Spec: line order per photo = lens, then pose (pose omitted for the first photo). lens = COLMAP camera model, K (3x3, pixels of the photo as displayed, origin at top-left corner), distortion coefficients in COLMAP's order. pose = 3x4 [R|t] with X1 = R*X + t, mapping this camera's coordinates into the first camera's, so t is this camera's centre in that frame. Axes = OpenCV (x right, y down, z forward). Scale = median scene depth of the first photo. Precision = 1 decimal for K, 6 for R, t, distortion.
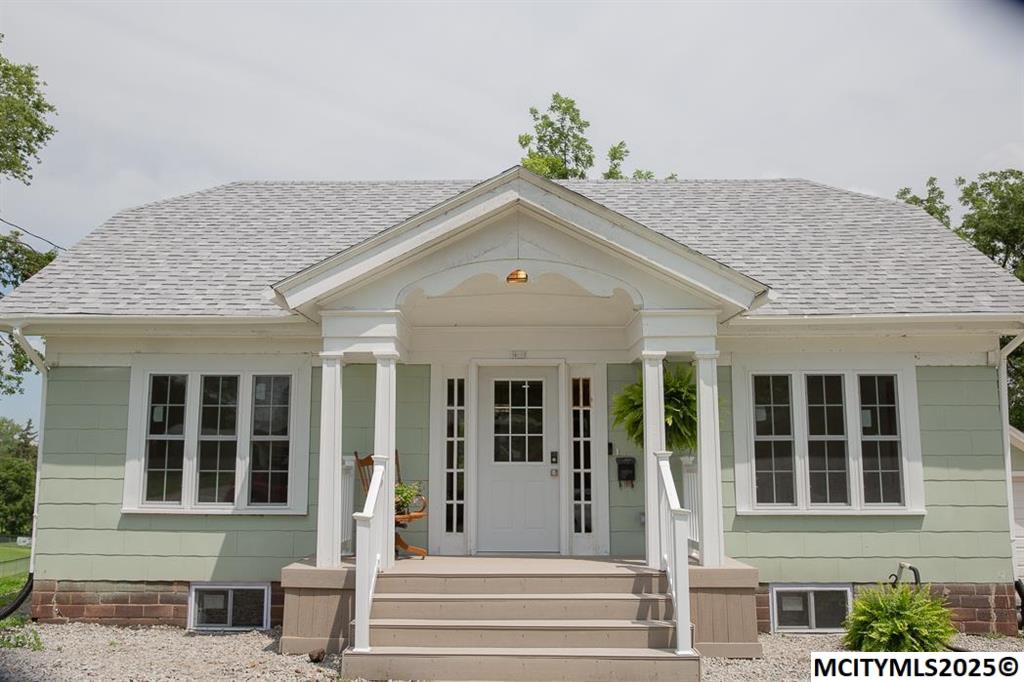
lens RADIAL K [[964.9, 0, 512.0], [0, 964.9, 341.0], [0, 0, 1]] dist [-0.002077, 0.012358]
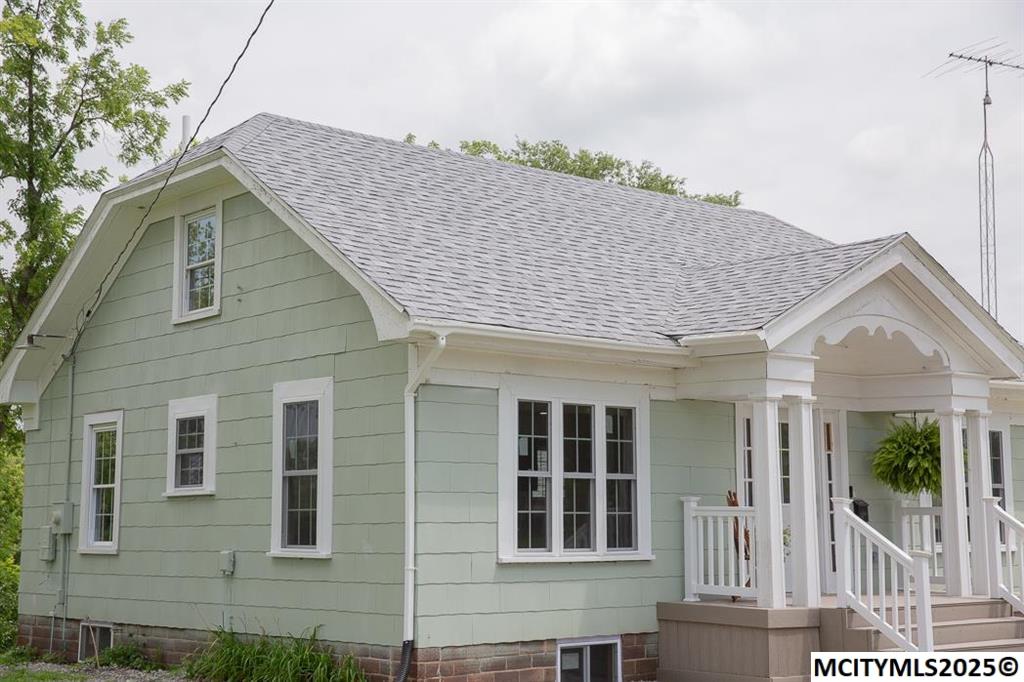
lens RADIAL K [[1511.0, 0, 512.0], [0, 1511.0, 341.0], [0, 0, 1]] dist [0.016489, 0.007179]
pose [[0.741473, 0.074890, 0.666791, -1.273299], [-0.089004, 0.995948, -0.012886, 0.001110], [-0.665054, -0.049793, 0.745134, 0.018794]]
